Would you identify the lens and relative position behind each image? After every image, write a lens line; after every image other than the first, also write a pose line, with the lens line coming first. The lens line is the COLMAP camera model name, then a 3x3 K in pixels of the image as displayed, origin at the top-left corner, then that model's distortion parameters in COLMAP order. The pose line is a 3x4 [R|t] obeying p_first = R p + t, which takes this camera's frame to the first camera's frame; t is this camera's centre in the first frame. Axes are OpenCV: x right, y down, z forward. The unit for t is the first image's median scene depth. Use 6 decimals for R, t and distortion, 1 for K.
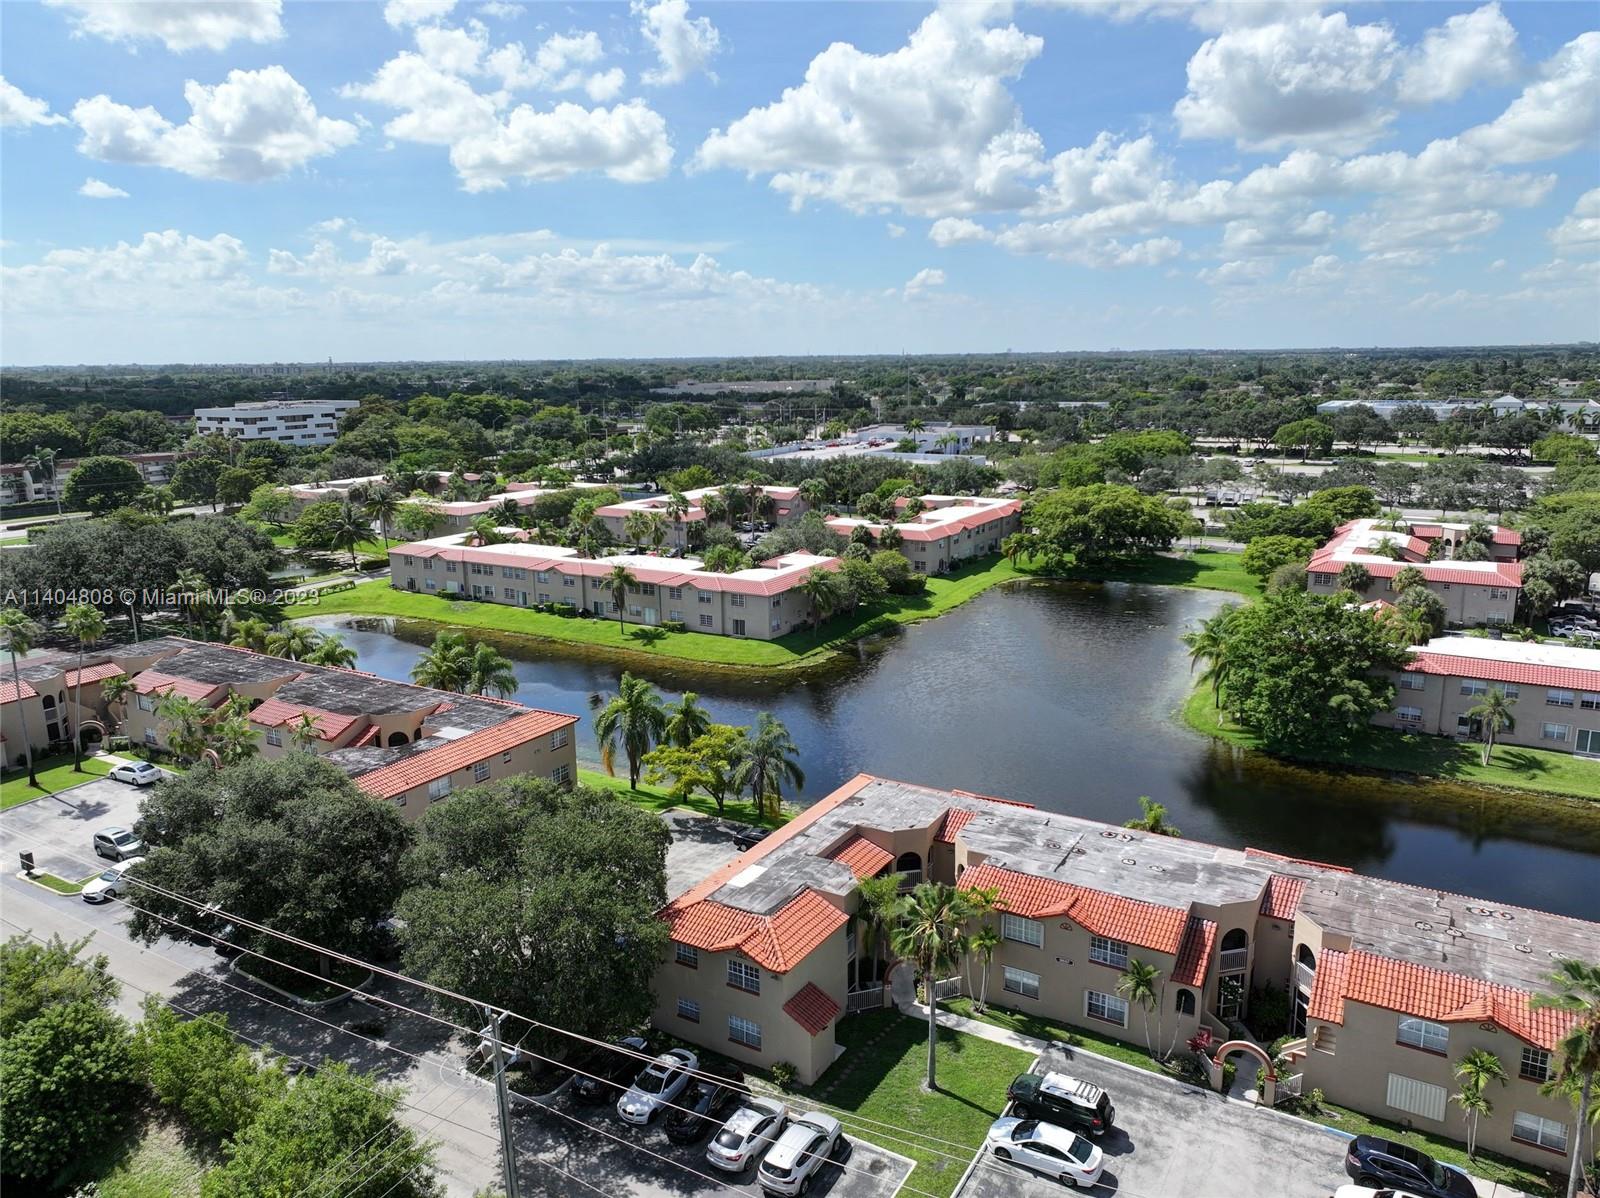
lens RADIAL K [[1115.6, 0, 800.0], [0, 1115.6, 599.0], [0, 0, 1]] dist [0.006247, 0.007325]
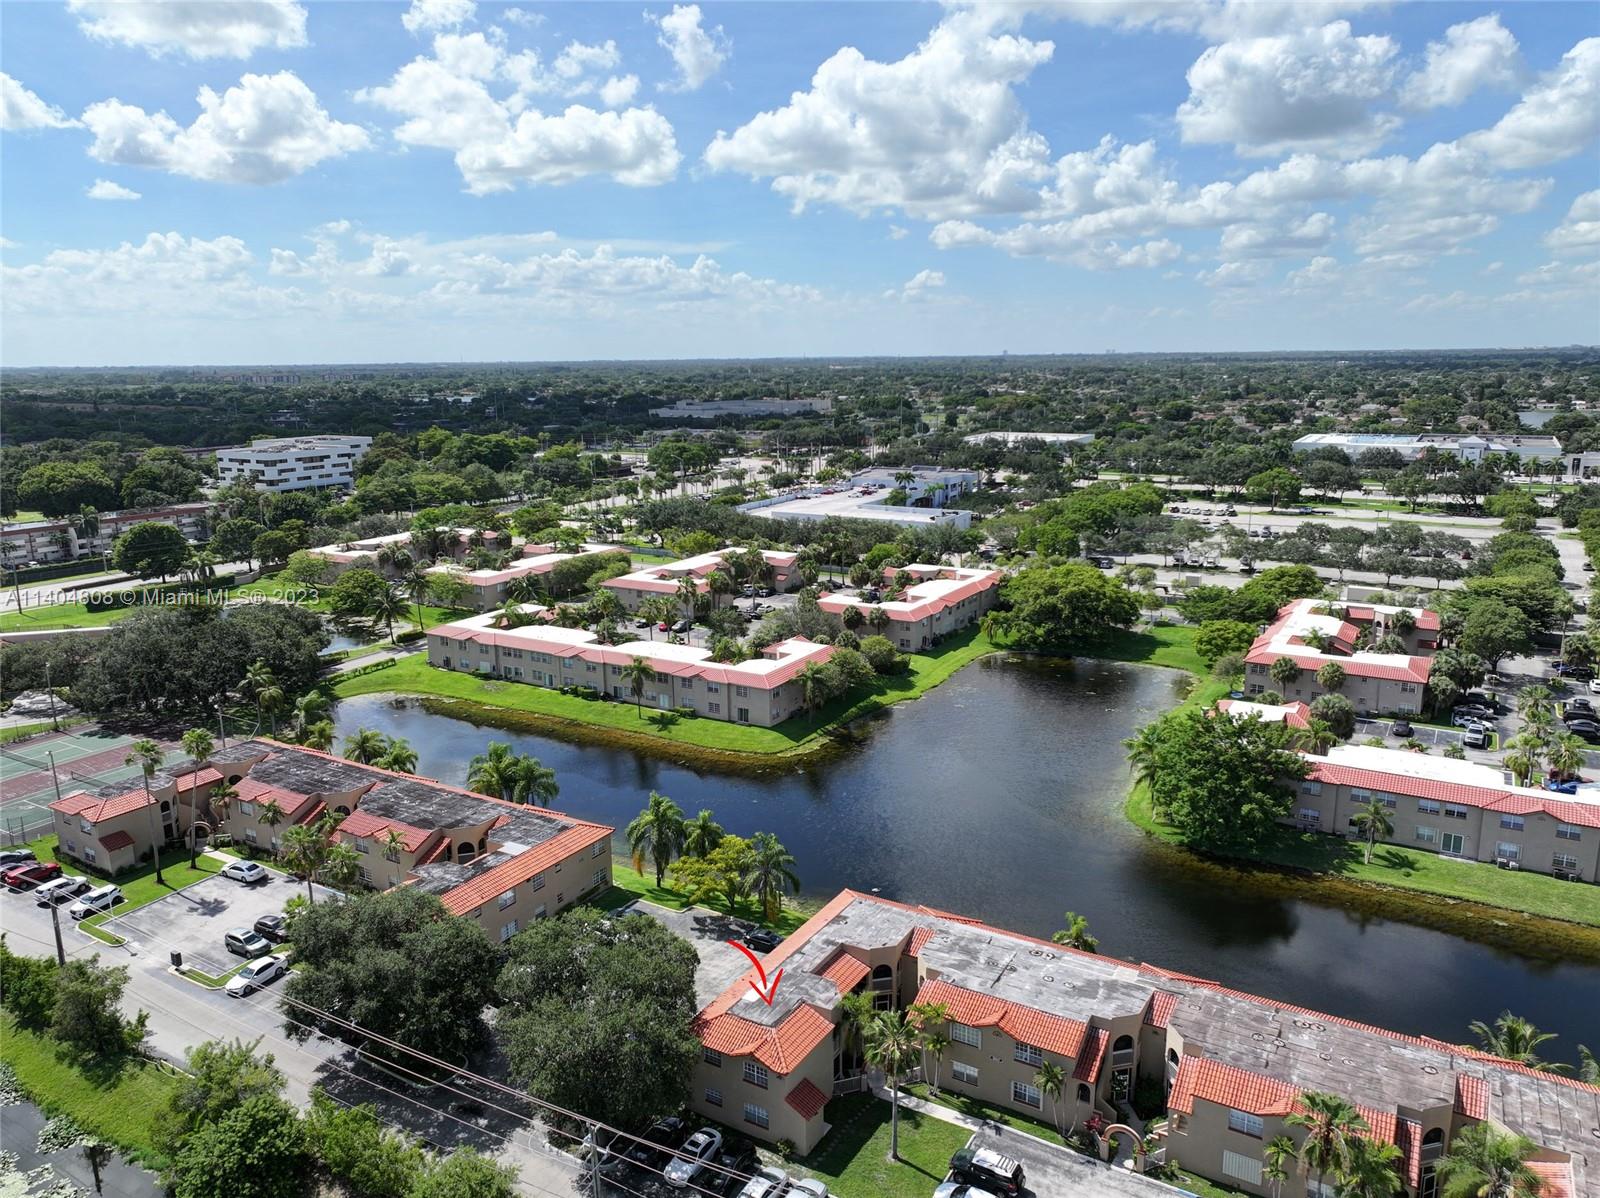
lens RADIAL K [[1117.8, 0, 800.0], [0, 1117.8, 599.0], [0, 0, 1]] dist [0.004701, 0.007738]
pose [[0.999995, -0.000134, 0.003275, -0.000925], [0.000133, 1.000000, 0.000513, -0.143270], [-0.003275, -0.000513, 0.999995, -0.212013]]
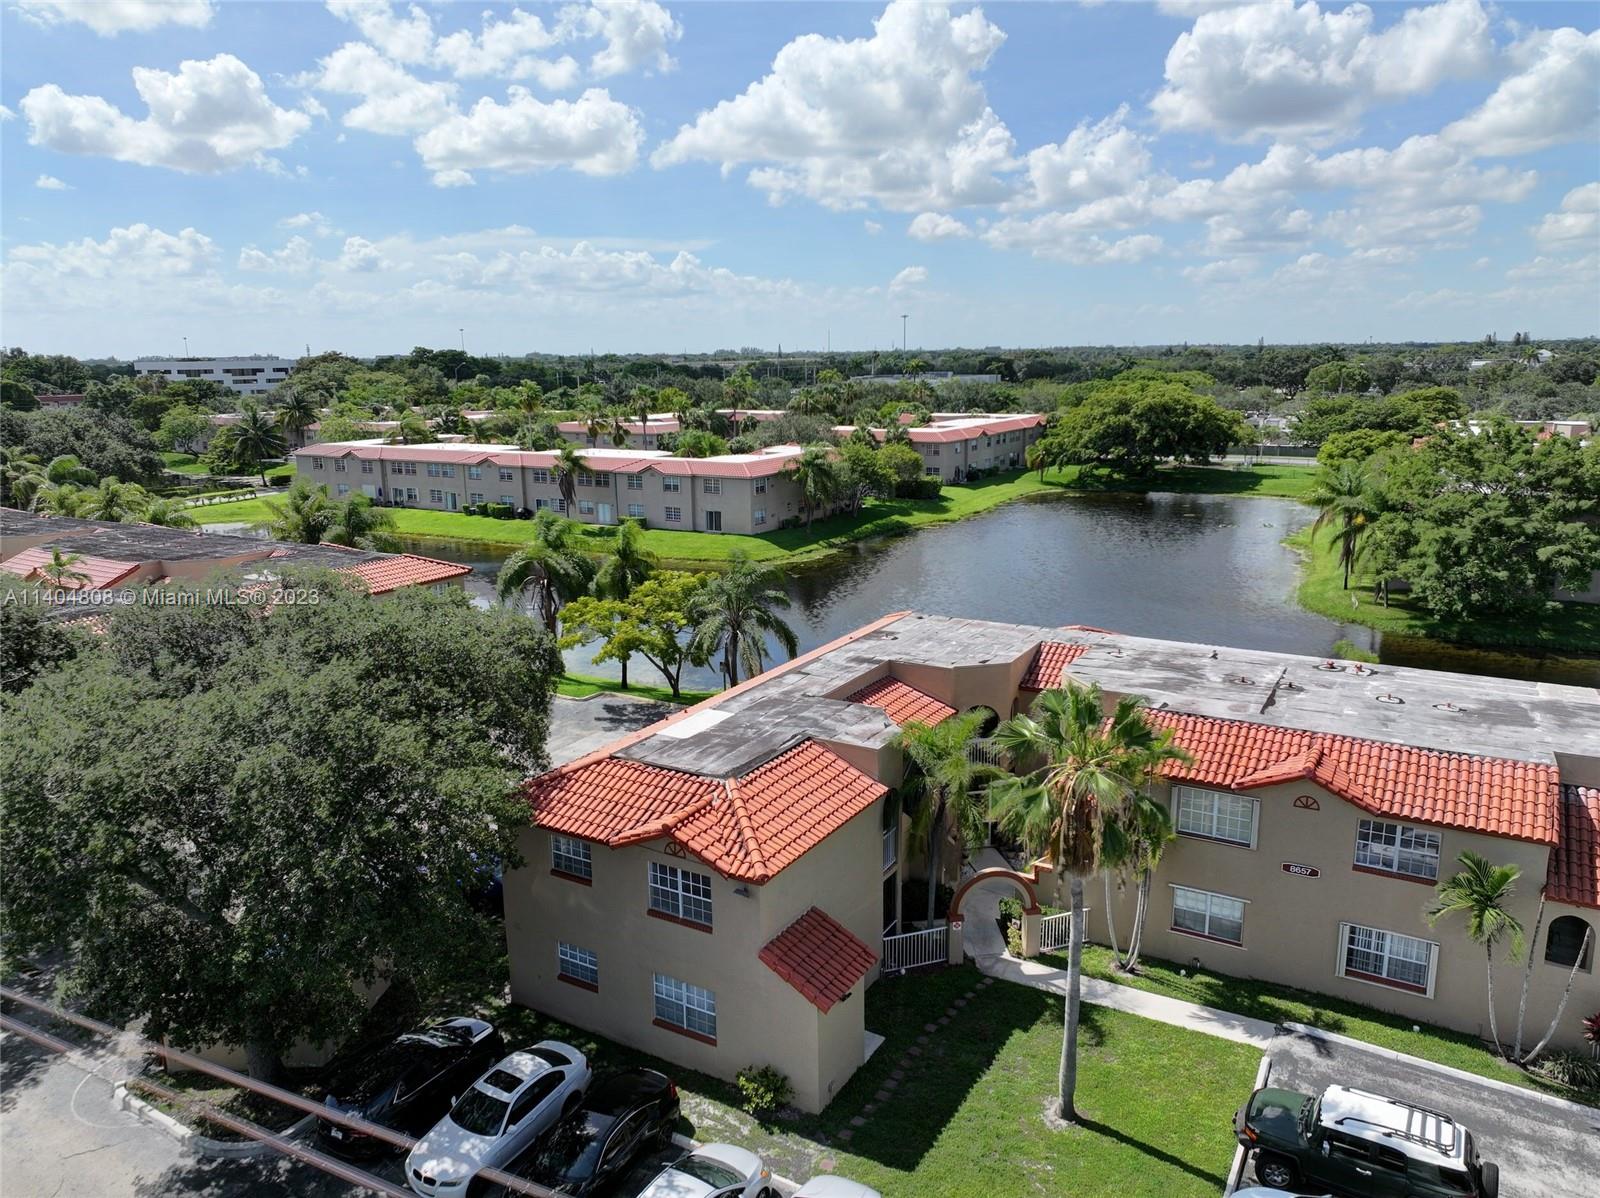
lens RADIAL K [[1117.8, 0, 800.0], [0, 1117.8, 599.0], [0, 0, 1]] dist [0.004701, 0.007738]
pose [[0.999950, -0.001930, 0.009821, -0.001324], [0.001934, 0.999998, -0.000383, 0.125718], [-0.009820, 0.000402, 0.999952, 0.305297]]
